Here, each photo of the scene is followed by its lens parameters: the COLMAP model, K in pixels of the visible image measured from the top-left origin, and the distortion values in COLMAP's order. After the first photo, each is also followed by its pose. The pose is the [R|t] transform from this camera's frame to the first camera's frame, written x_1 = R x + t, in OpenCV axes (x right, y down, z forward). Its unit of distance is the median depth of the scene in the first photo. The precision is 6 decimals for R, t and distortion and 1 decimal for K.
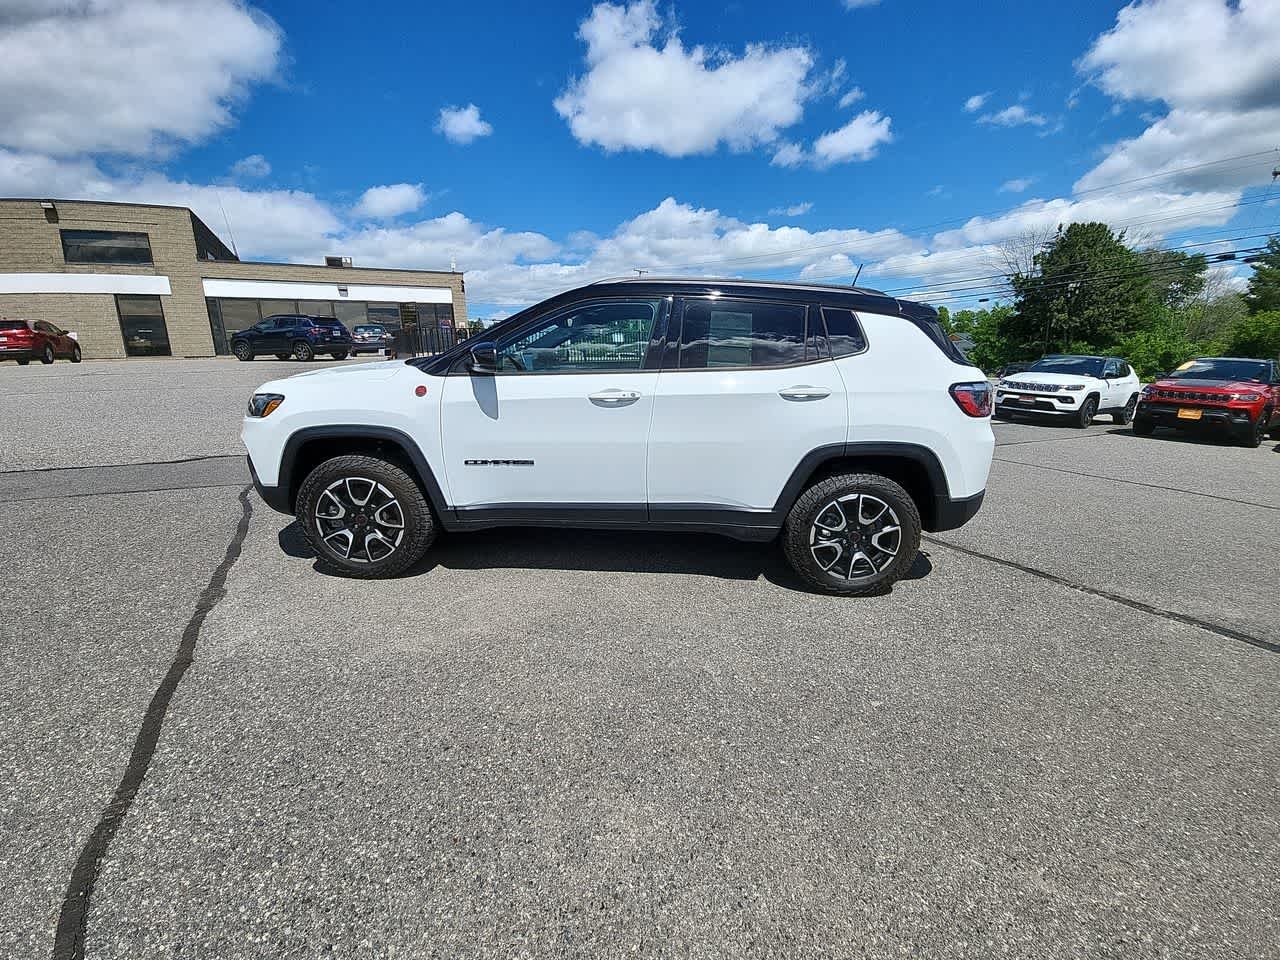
lens RADIAL K [[525.7, 0, 644.7], [0, 525.7, 459.9], [0, 0, 1]] dist [0.022727, -0.017891]
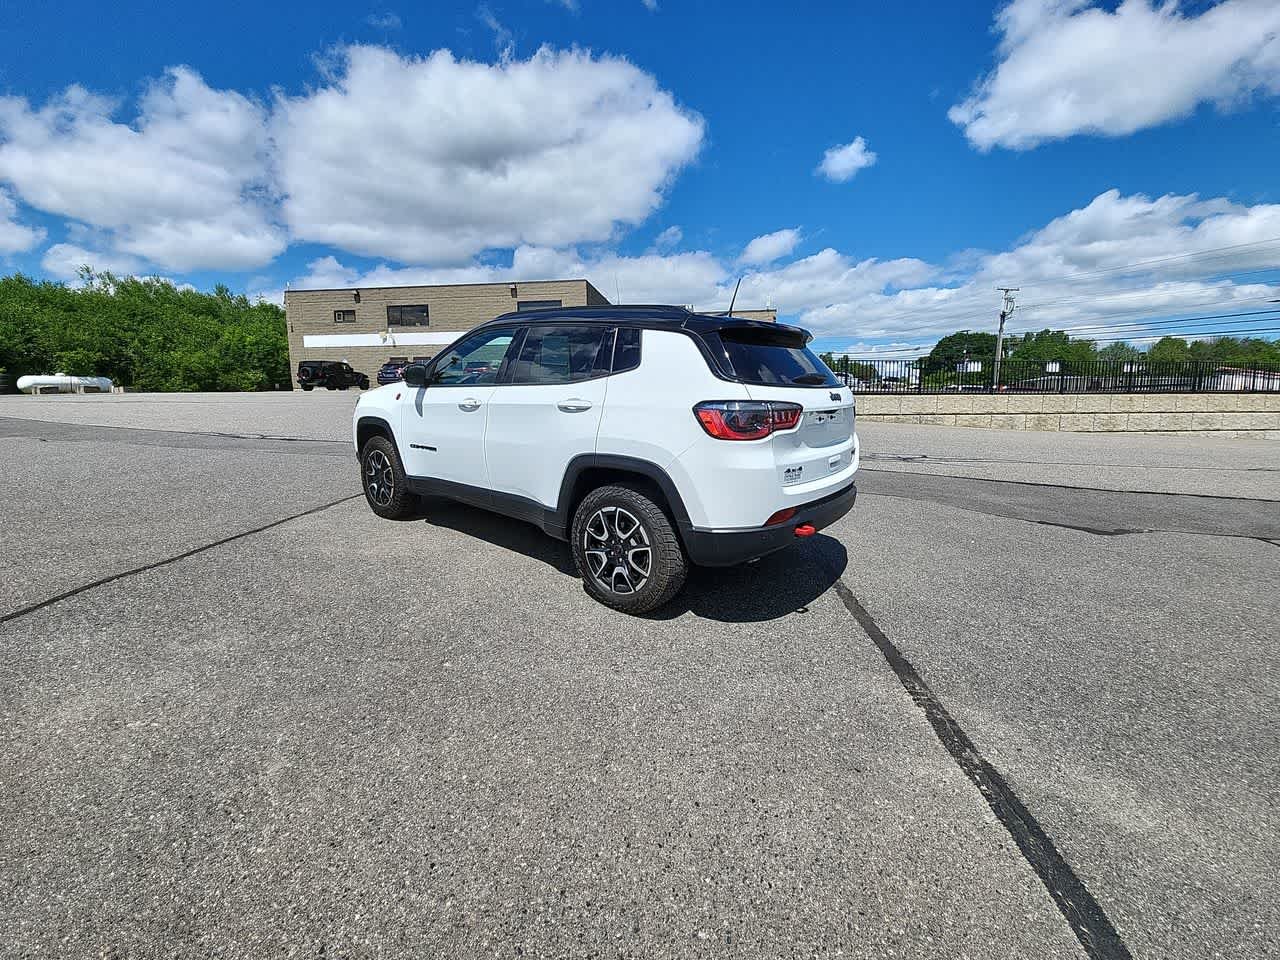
lens RADIAL K [[535.0, 0, 636.1], [0, 535.0, 463.7], [0, 0, 1]] dist [0.022020, -0.019132]
pose [[0.786078, 0.097636, -0.610368, 0.142464], [-0.132836, 0.991059, -0.012544, -0.001322], [0.603686, 0.090939, 0.792019, 0.026817]]
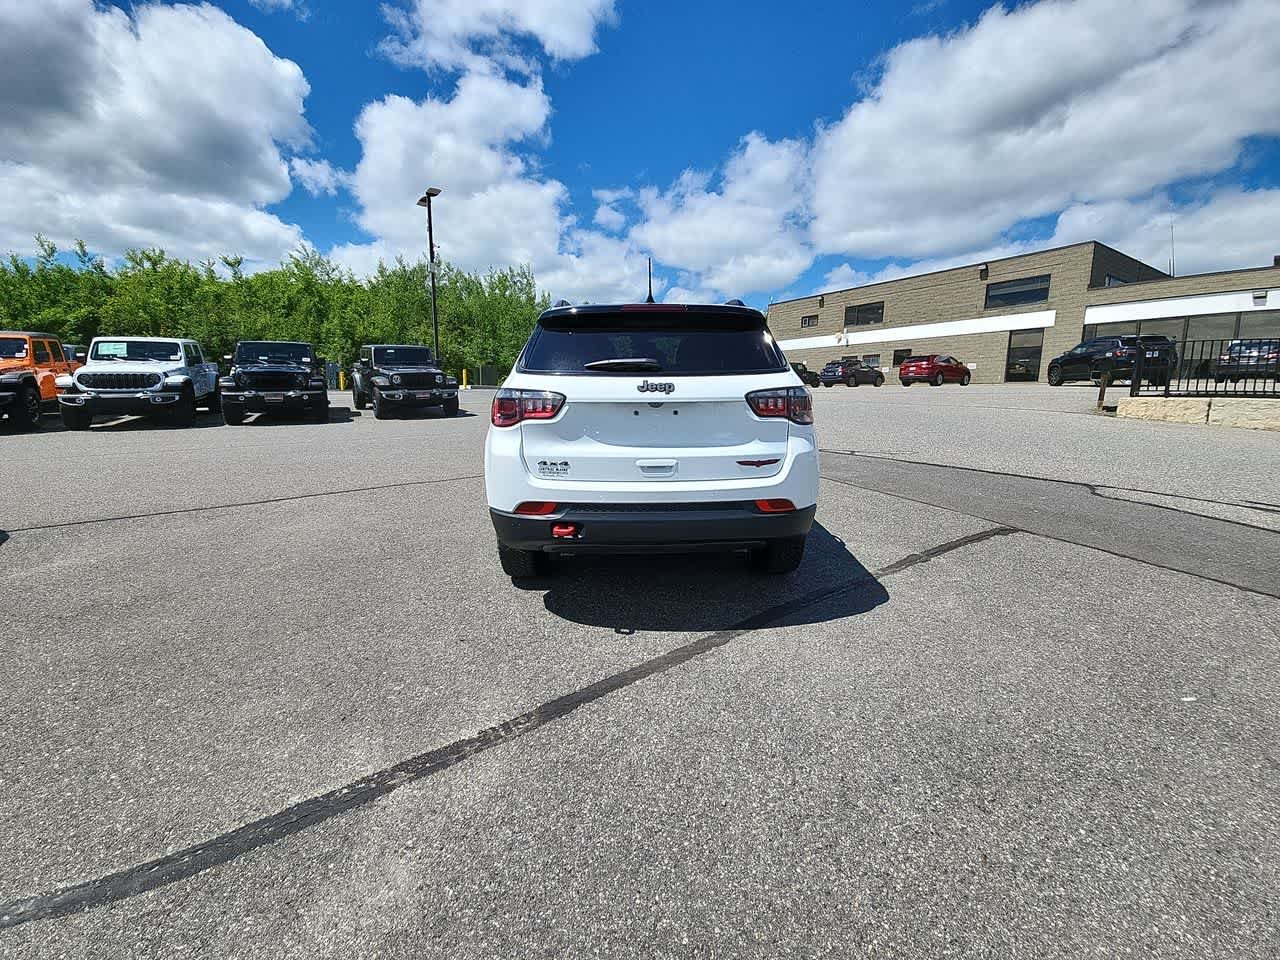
lens RADIAL K [[535.0, 0, 636.1], [0, 535.0, 463.7], [0, 0, 1]] dist [0.022020, -0.019132]
pose [[-0.003152, 0.152839, -0.988246, 0.211882], [-0.202309, 0.967718, 0.150309, -0.027889], [0.979317, 0.200405, 0.027870, 0.164016]]
